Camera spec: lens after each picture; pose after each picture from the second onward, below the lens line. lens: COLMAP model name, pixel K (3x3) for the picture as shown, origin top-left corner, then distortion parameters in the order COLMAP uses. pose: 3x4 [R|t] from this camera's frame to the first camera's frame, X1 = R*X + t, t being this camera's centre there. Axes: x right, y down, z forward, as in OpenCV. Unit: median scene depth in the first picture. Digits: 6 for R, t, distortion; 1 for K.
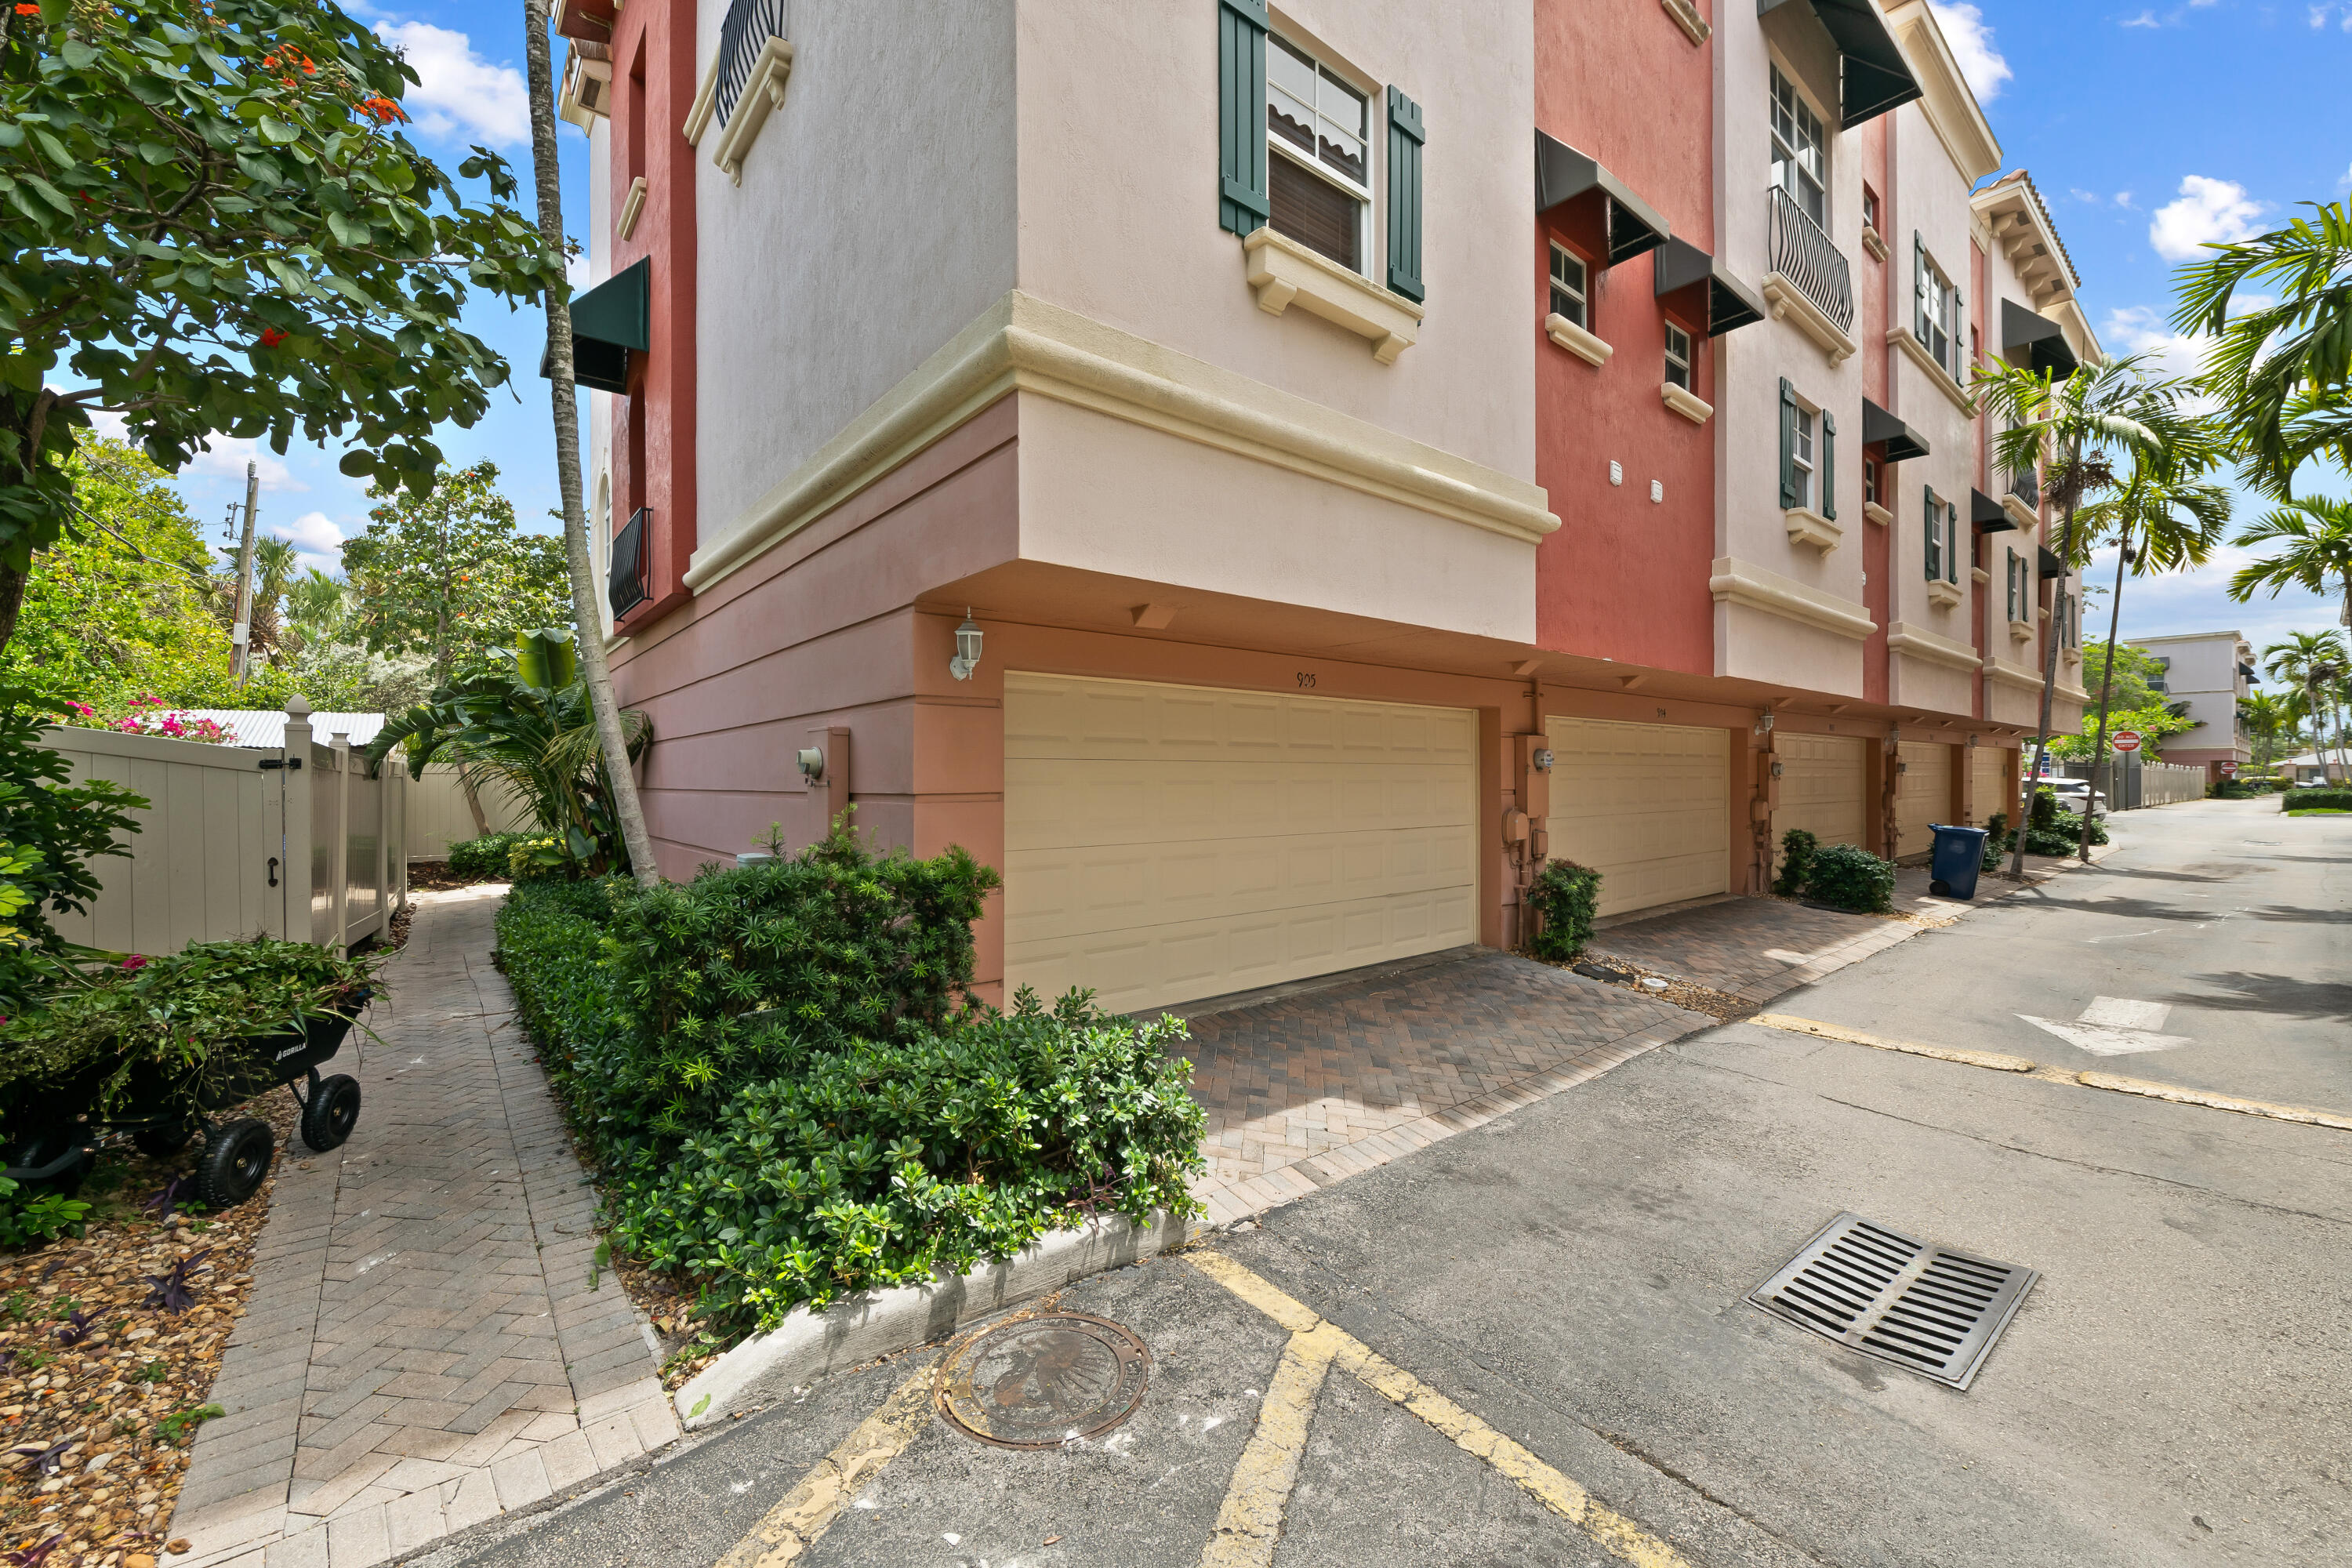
lens RADIAL K [[932.7, 0, 1176.0], [0, 932.7, 786.0], [0, 0, 1]] dist [0.003116, -0.004254]
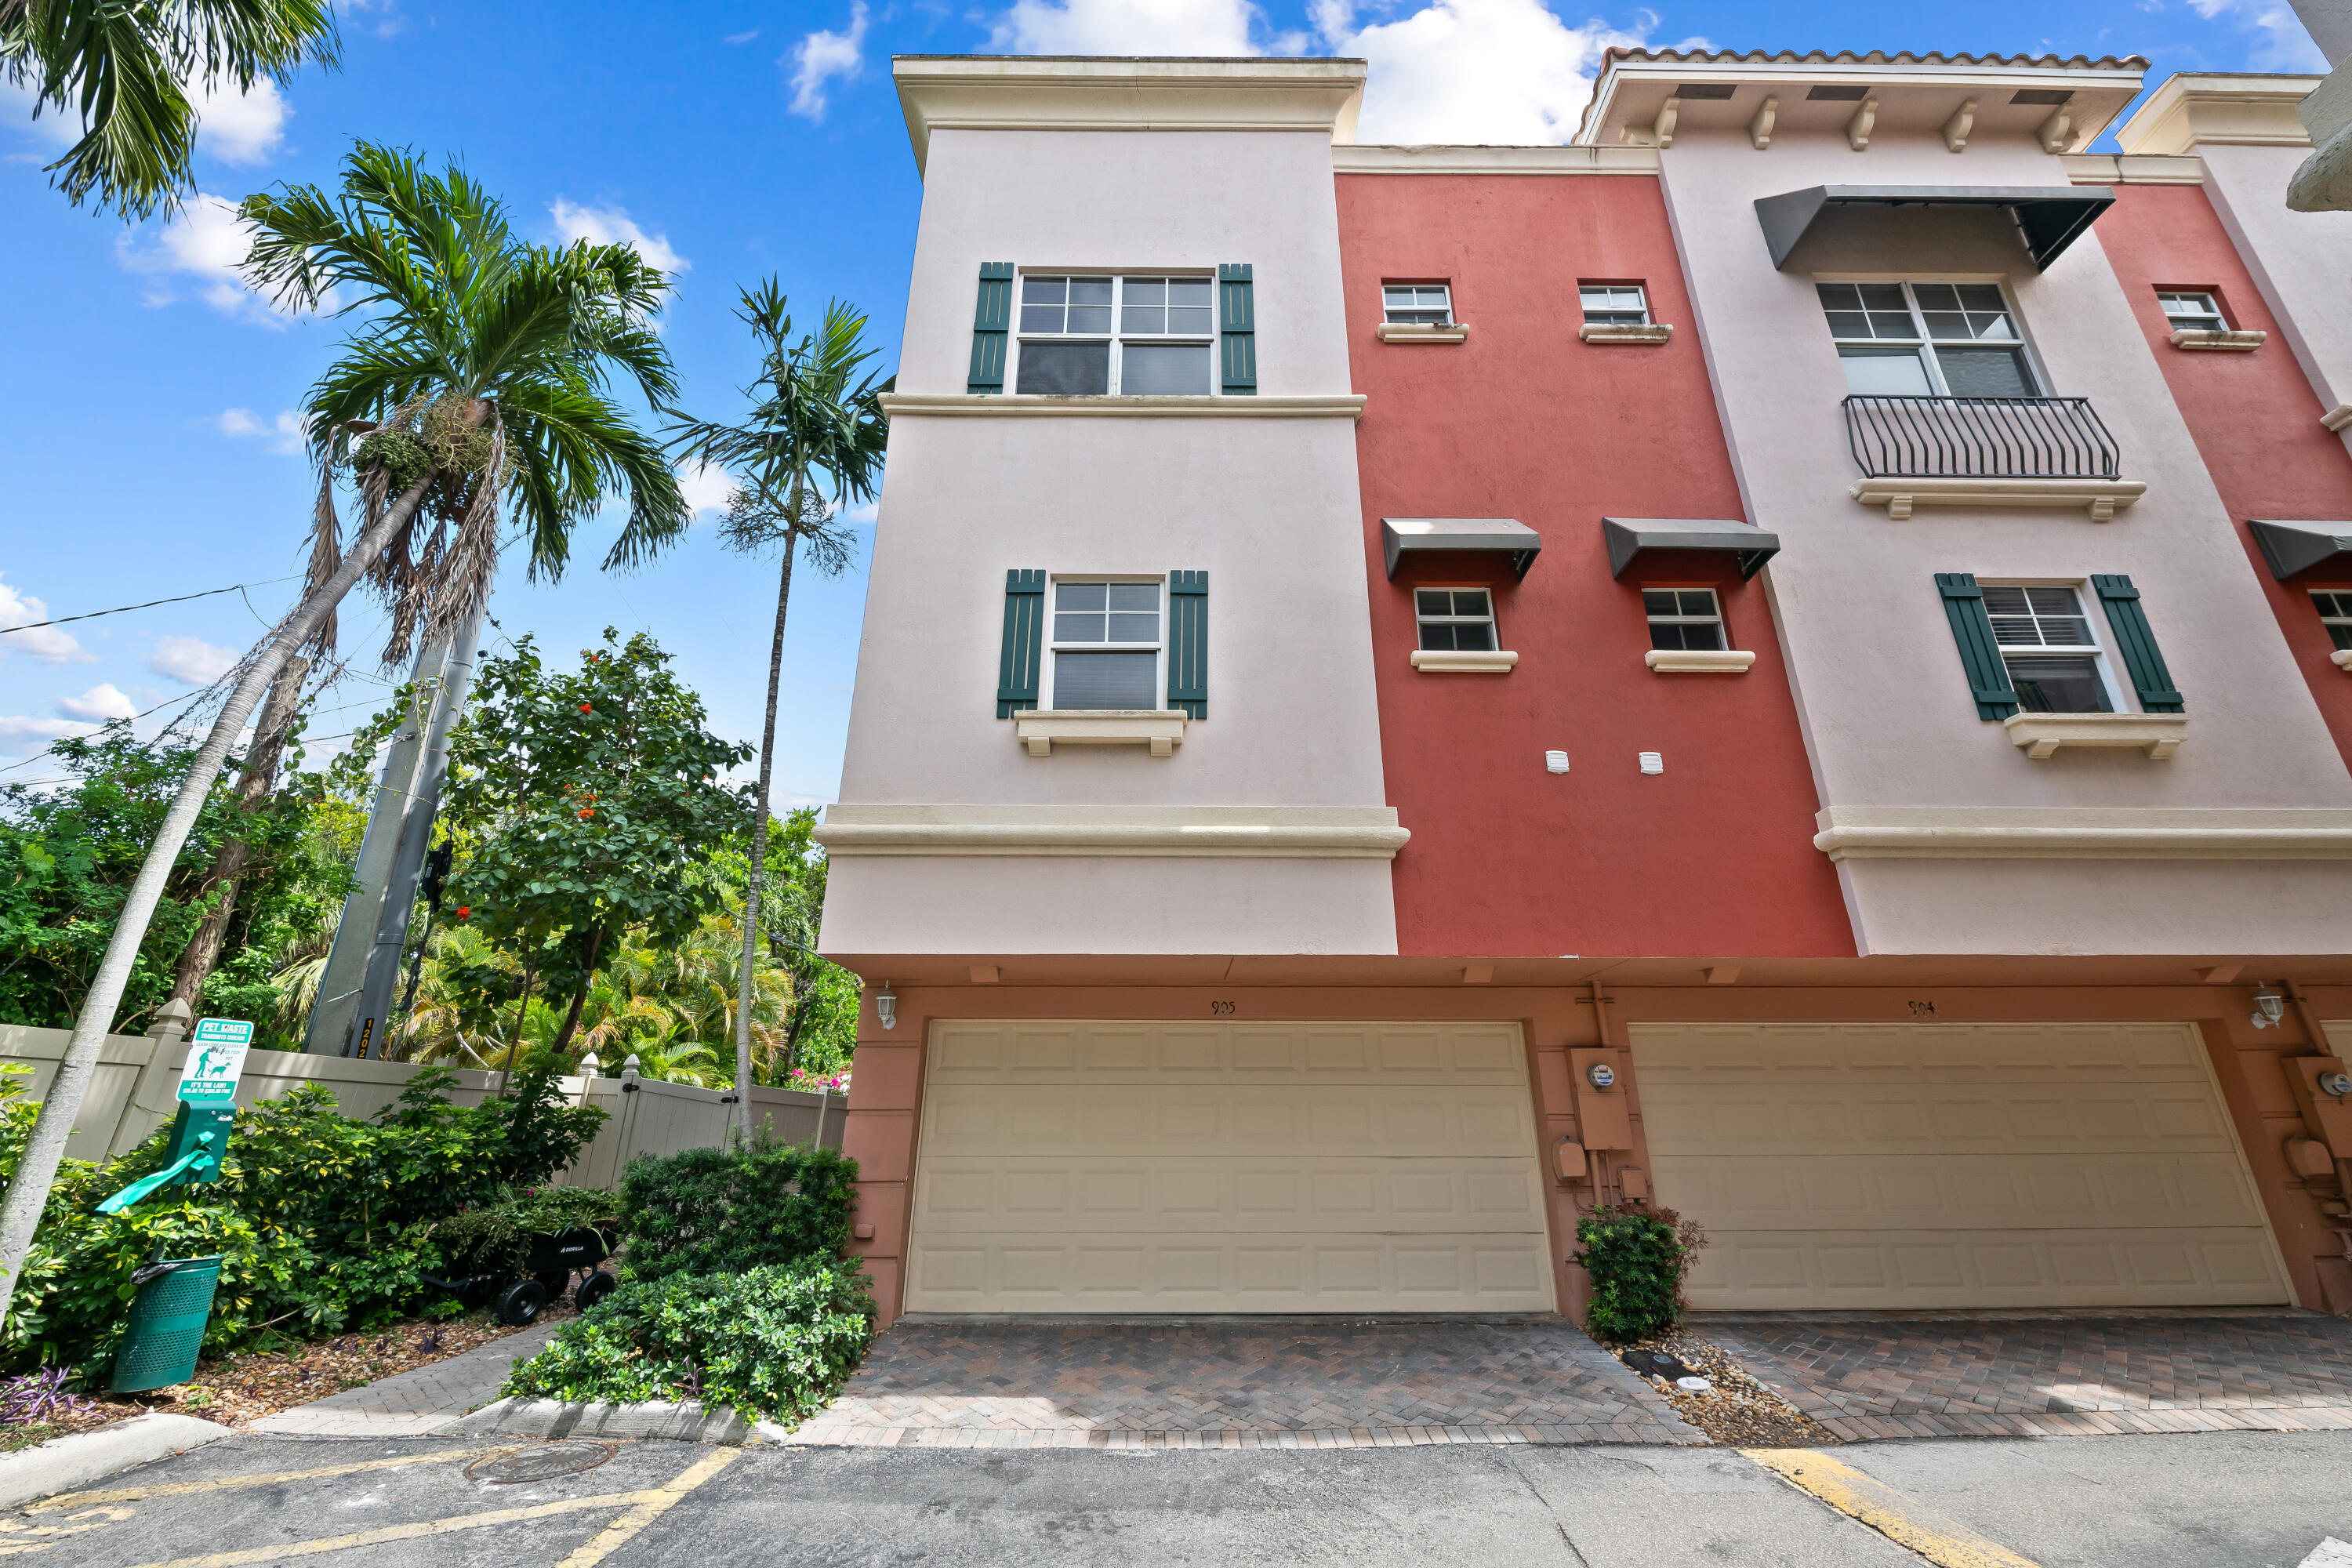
lens RADIAL K [[932.7, 0, 1175.4], [0, 932.7, 775.4], [0, 0, 1]] dist [0.003116, -0.004254]
pose [[0.777111, -0.218447, -0.590237, 0.836179], [-0.008062, 0.934299, -0.356399, 0.028091], [0.629312, 0.281720, 0.724293, 0.065451]]
